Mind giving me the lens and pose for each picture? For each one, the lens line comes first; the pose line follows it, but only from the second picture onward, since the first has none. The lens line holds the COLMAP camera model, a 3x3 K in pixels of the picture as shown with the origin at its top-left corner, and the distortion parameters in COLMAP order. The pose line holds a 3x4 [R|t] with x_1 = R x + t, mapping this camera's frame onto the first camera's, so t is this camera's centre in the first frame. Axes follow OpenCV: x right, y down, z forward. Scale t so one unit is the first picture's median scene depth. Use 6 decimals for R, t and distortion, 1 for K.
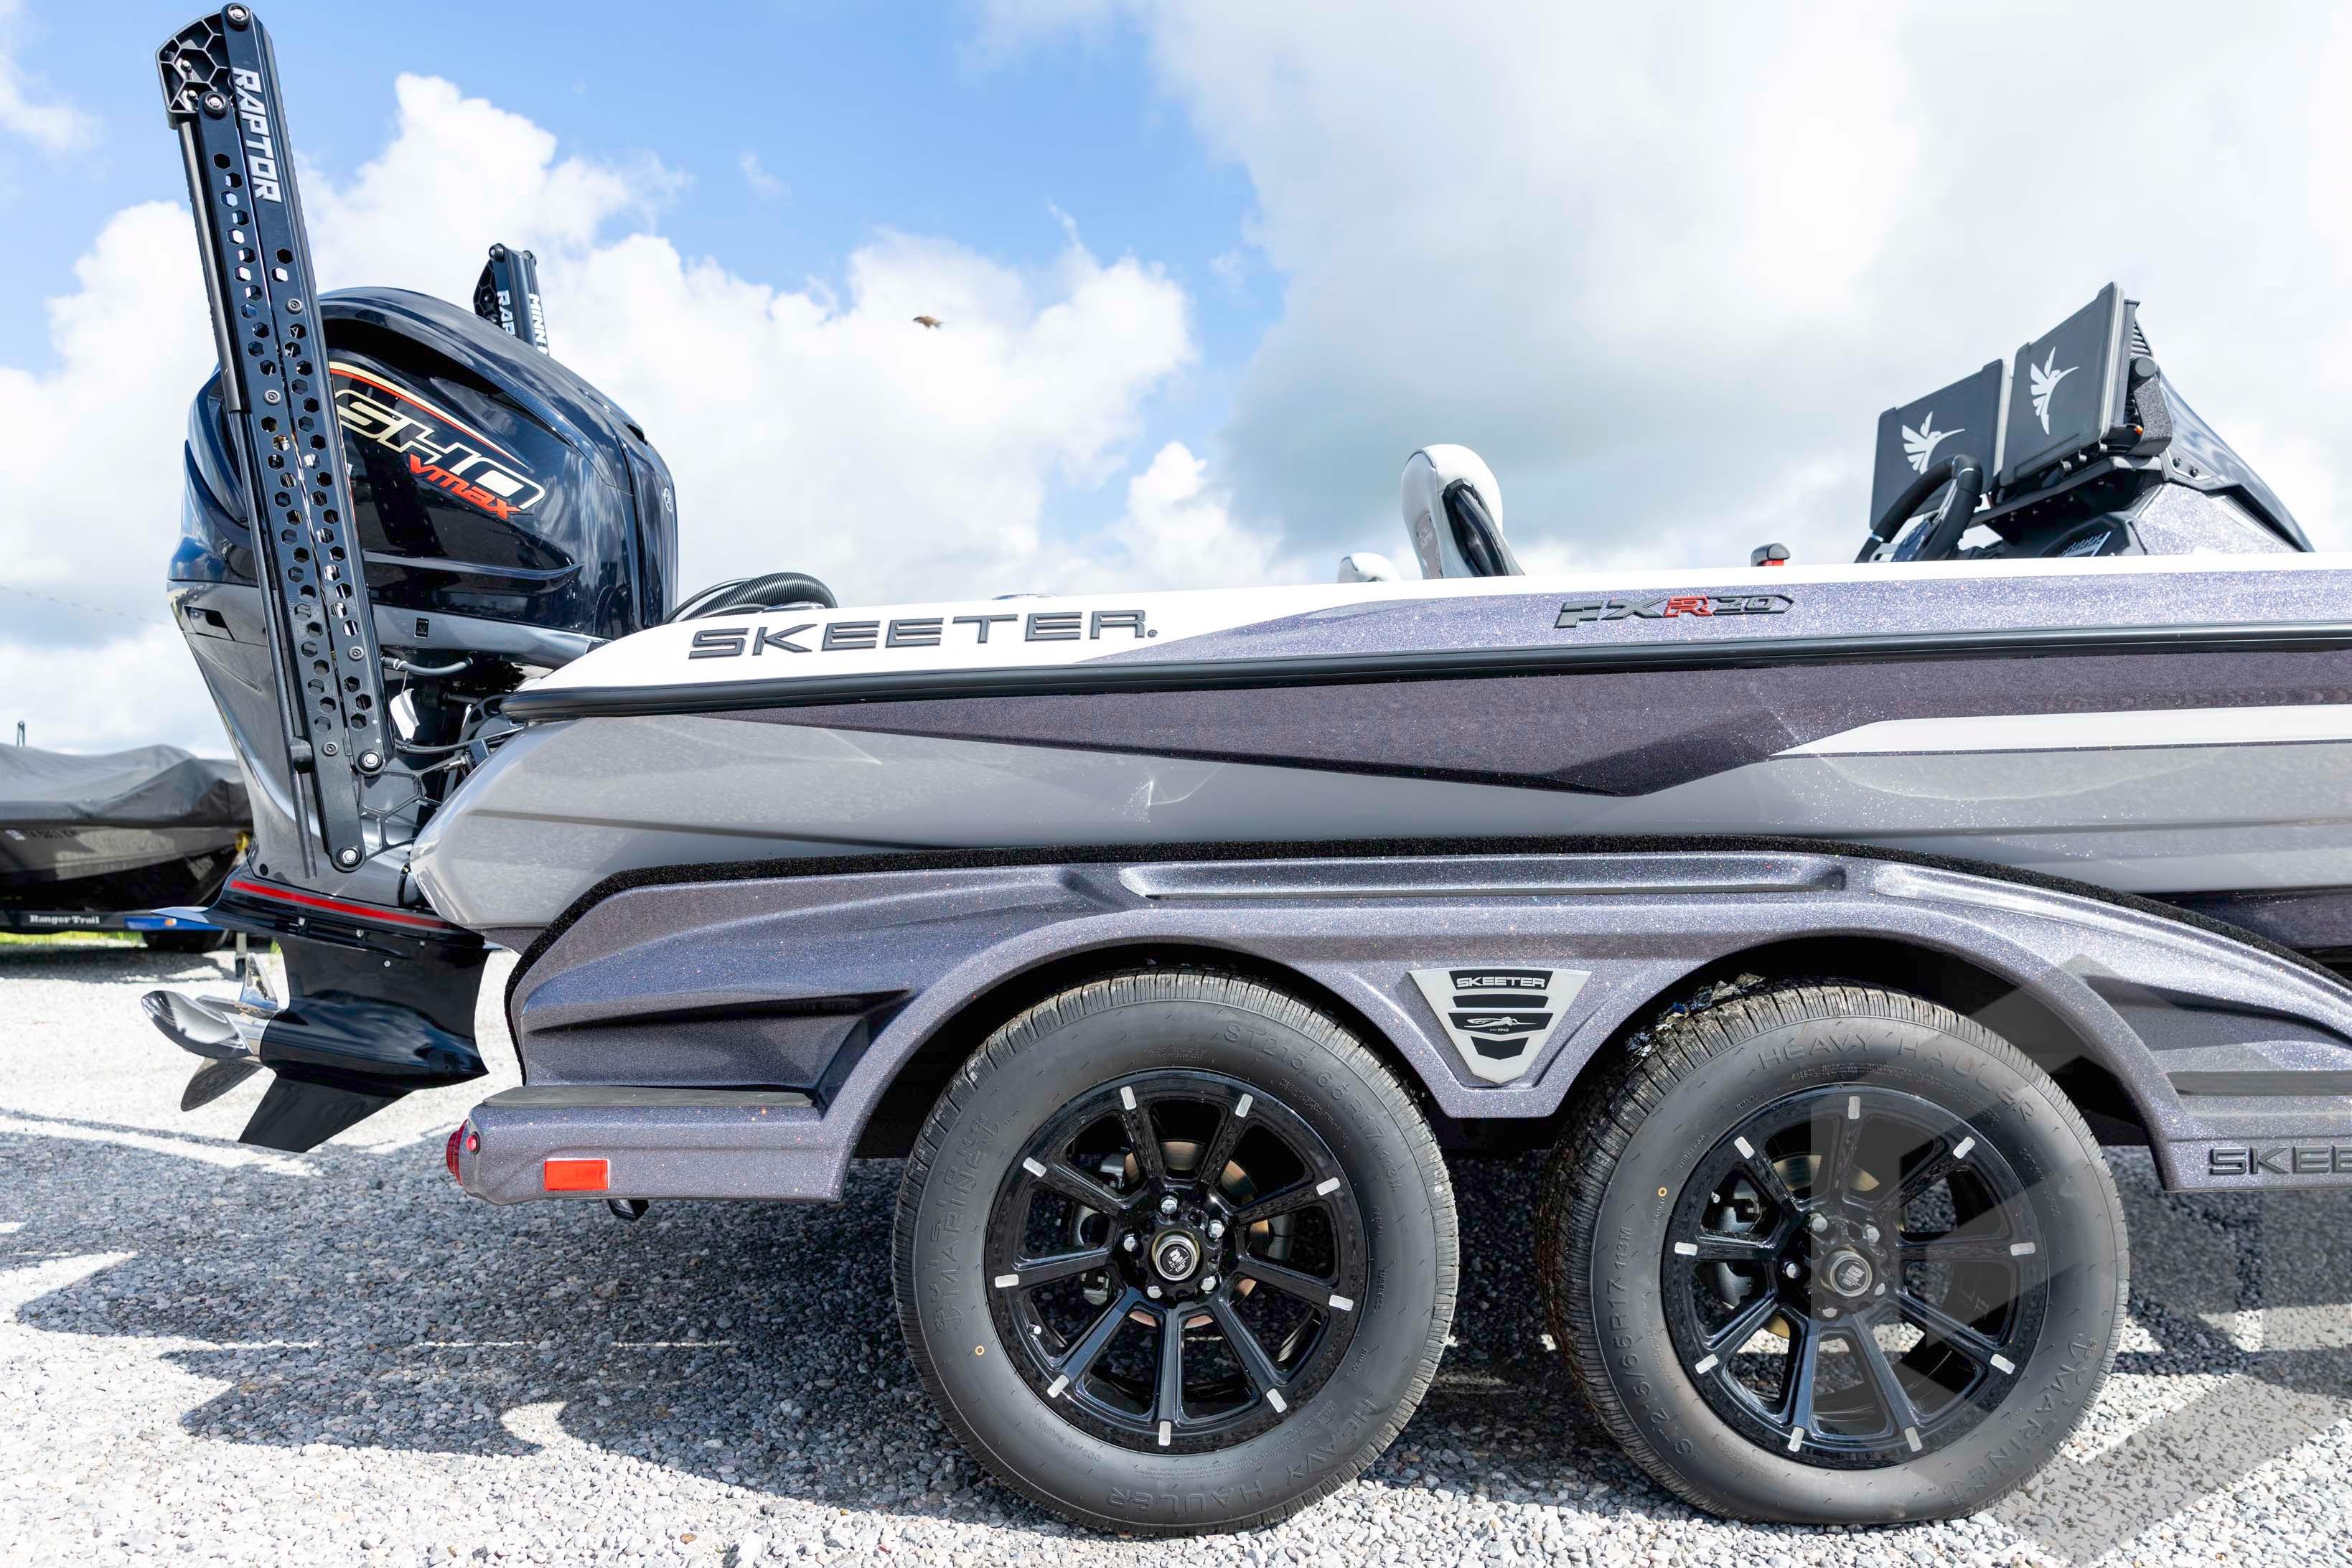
lens RADIAL K [[2970.2, 0, 1181.6], [0, 2970.2, 789.0], [0, 0, 1]] dist [-0.025940, -0.040805]
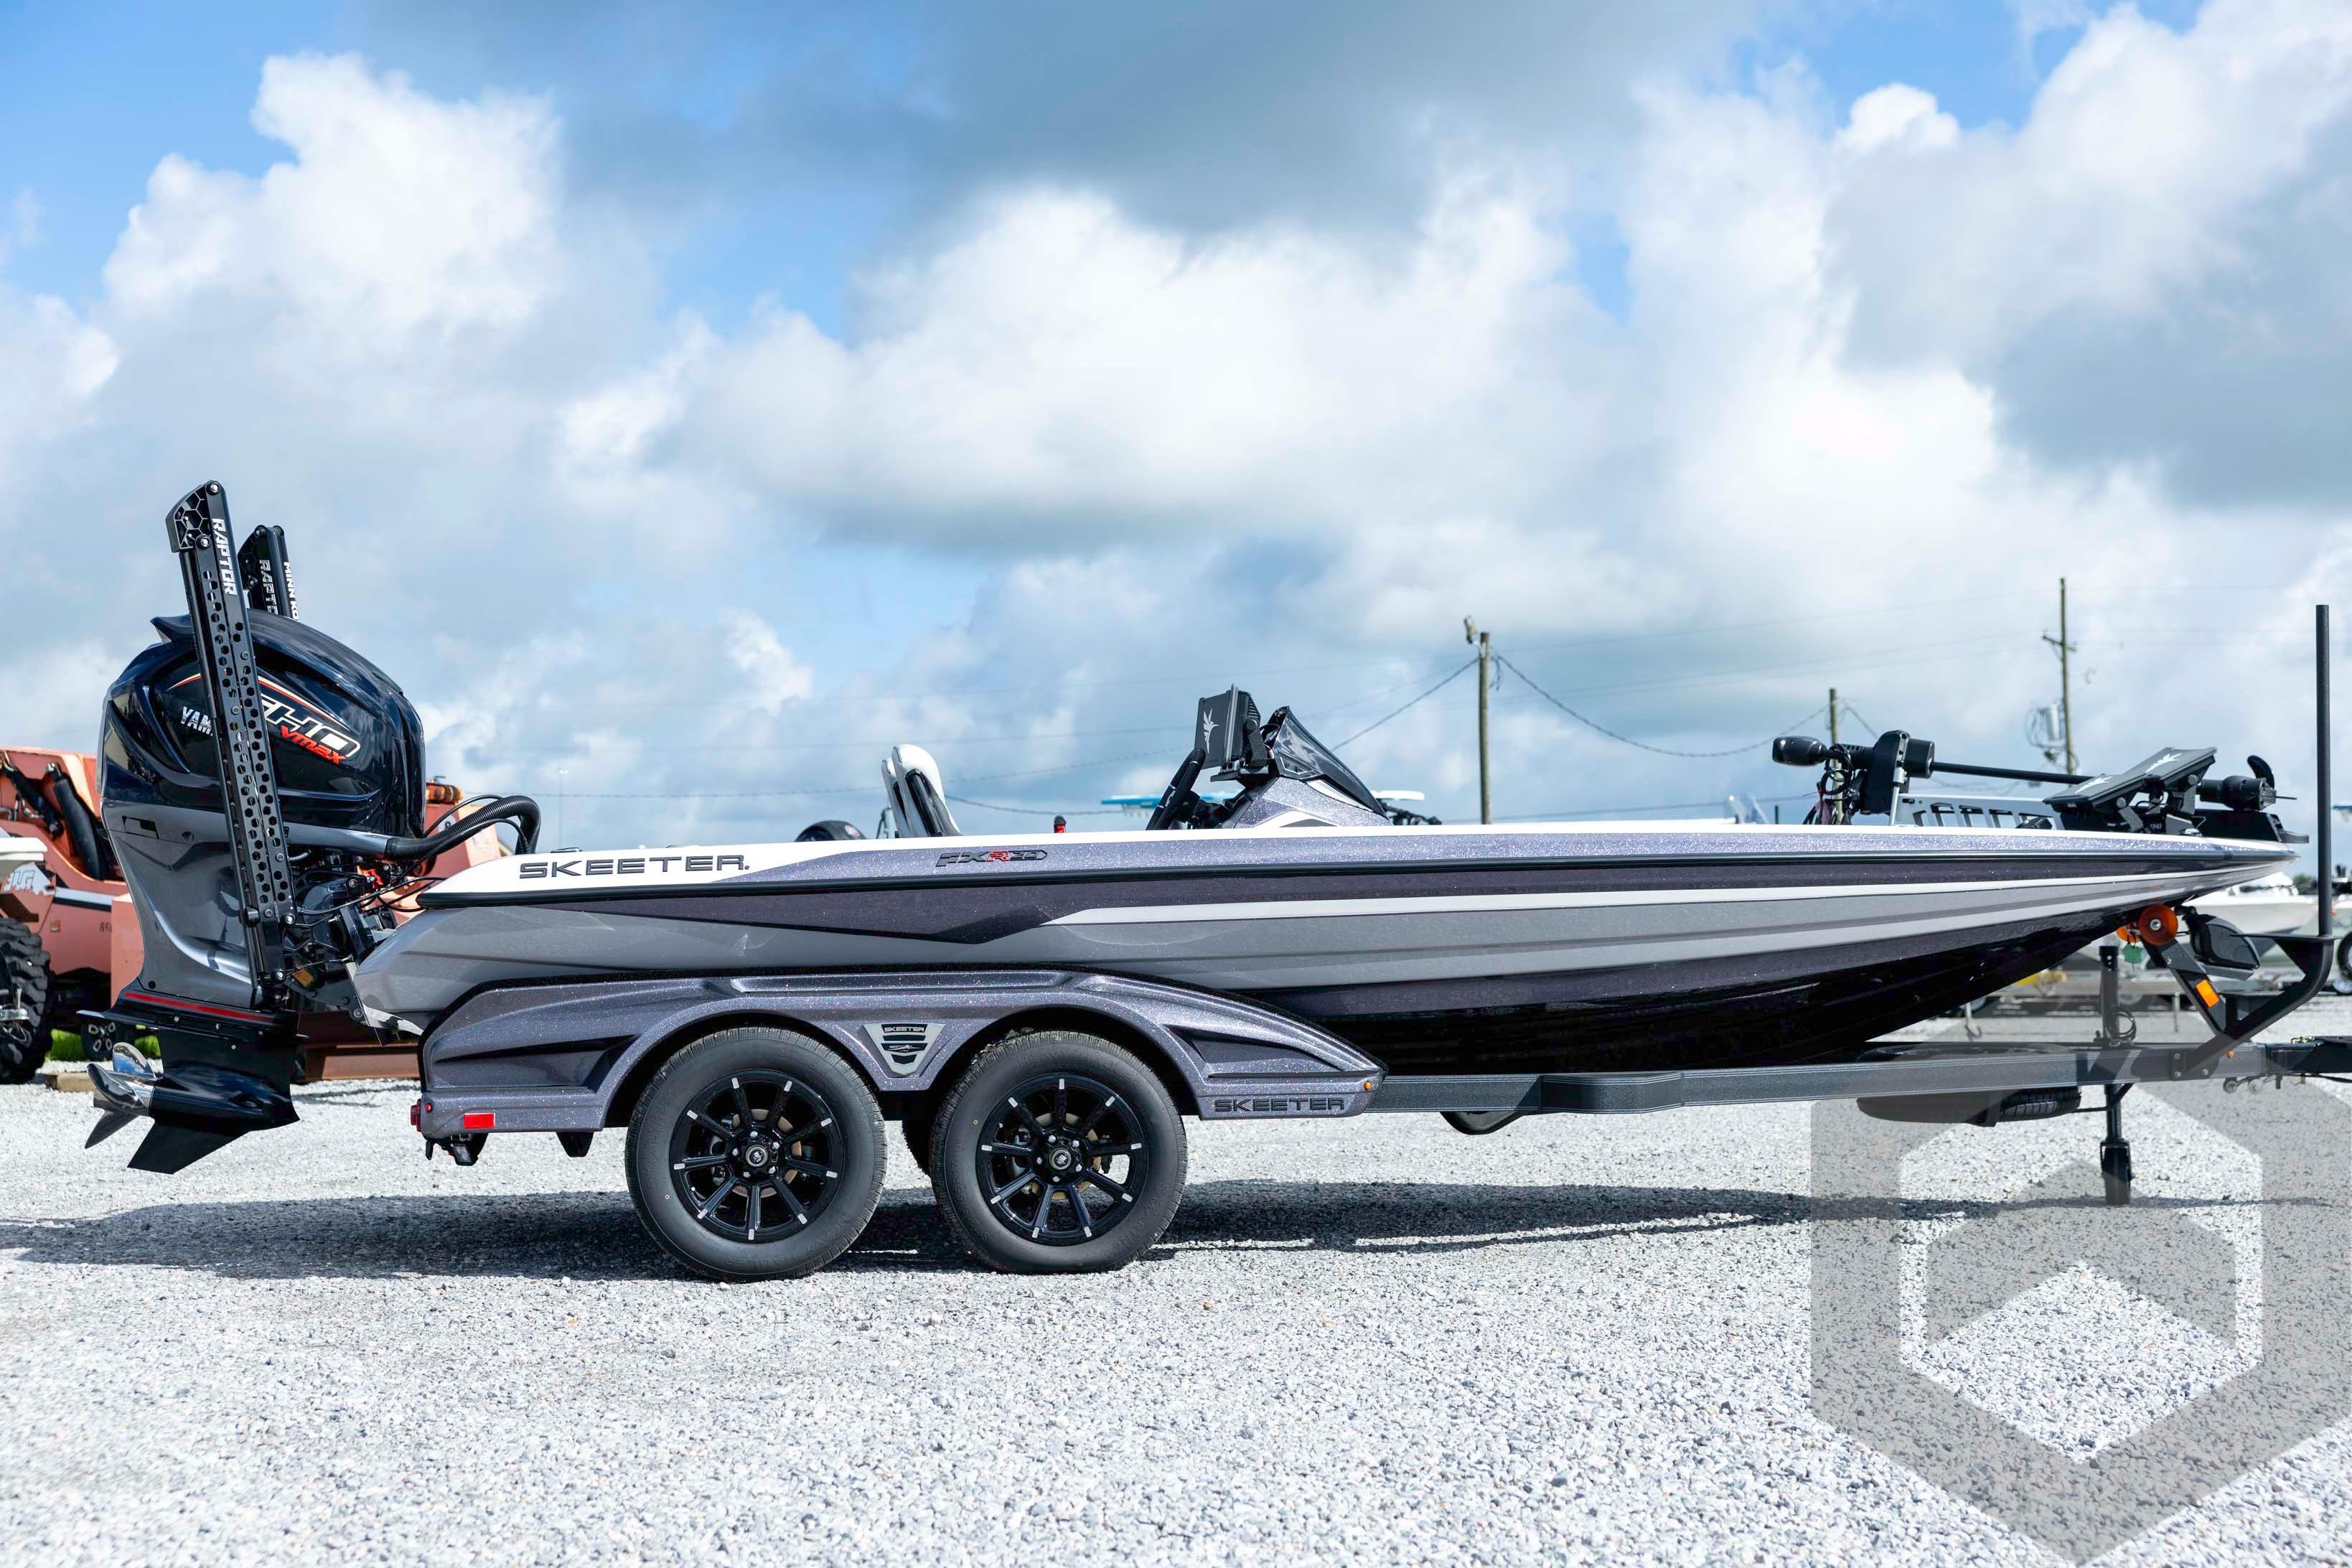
lens RADIAL K [[2970.2, 0, 1181.6], [0, 2970.2, 789.0], [0, 0, 1]] dist [-0.025940, -0.040805]
pose [[0.990588, 0.004012, 0.136816, 0.007458], [0.001367, 0.999230, -0.039205, -0.025706], [-0.136868, 0.039023, 0.989820, -1.157430]]
